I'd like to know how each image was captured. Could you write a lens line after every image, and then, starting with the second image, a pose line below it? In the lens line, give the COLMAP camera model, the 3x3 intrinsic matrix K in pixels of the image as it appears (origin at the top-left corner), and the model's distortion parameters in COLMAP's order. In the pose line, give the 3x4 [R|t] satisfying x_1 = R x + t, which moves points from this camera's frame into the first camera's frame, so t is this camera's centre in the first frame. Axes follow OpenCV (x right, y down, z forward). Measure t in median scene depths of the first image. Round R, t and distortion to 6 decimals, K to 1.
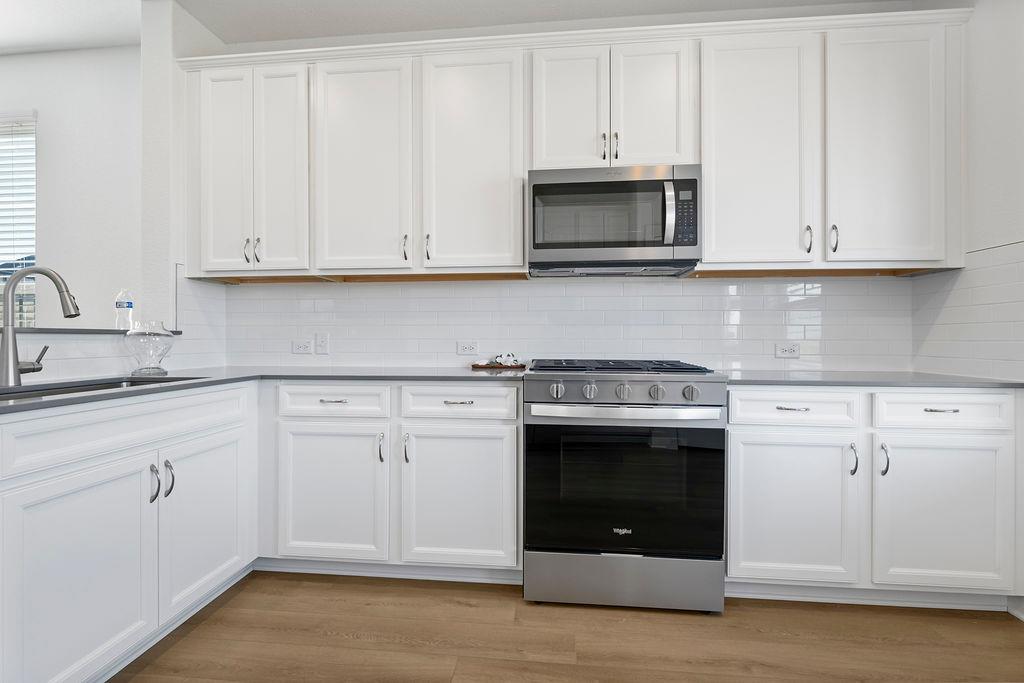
lens RADIAL K [[468.4, 0, 508.6], [0, 468.4, 334.1], [0, 0, 1]] dist [-0.005153, 0.000881]
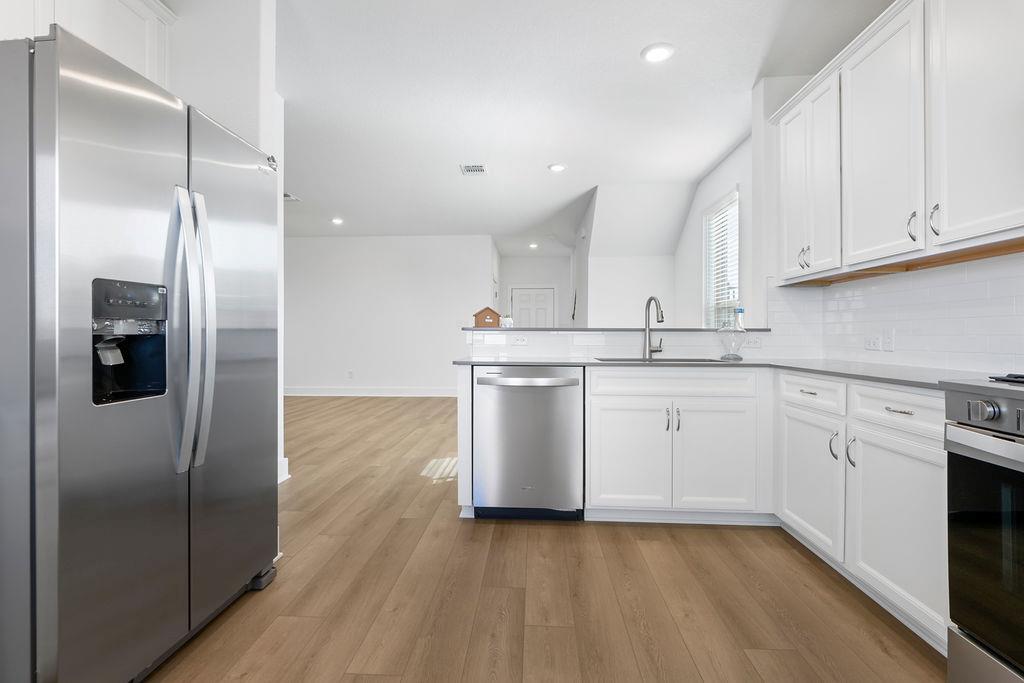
lens RADIAL K [[468.4, 0, 508.6], [0, 468.4, 334.1], [0, 0, 1]] dist [-0.005153, 0.000881]
pose [[0.048561, 0.001497, -0.998819, 0.657728], [-0.006346, 0.999979, 0.001190, 0.013164], [0.998800, 0.006280, 0.048569, 0.254681]]
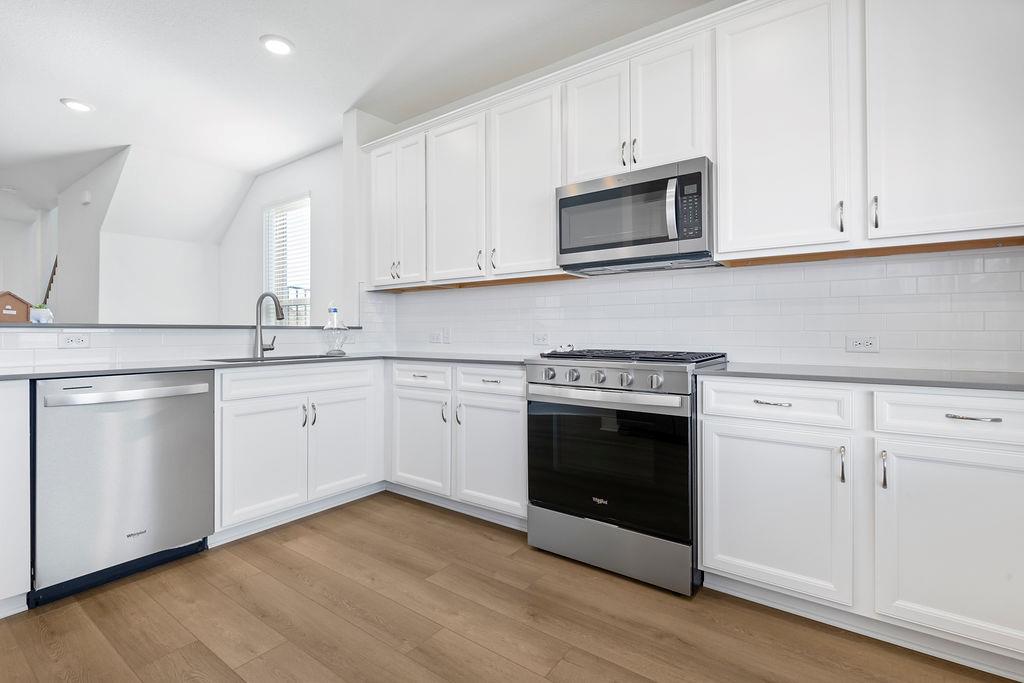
lens RADIAL K [[468.4, 0, 508.6], [0, 468.4, 334.1], [0, 0, 1]] dist [-0.005153, 0.000881]
pose [[0.863737, 0.001068, -0.503942, 0.551525], [-0.000872, 0.999999, 0.000625, 0.017455], [0.503942, -0.000101, 0.863737, -0.073571]]
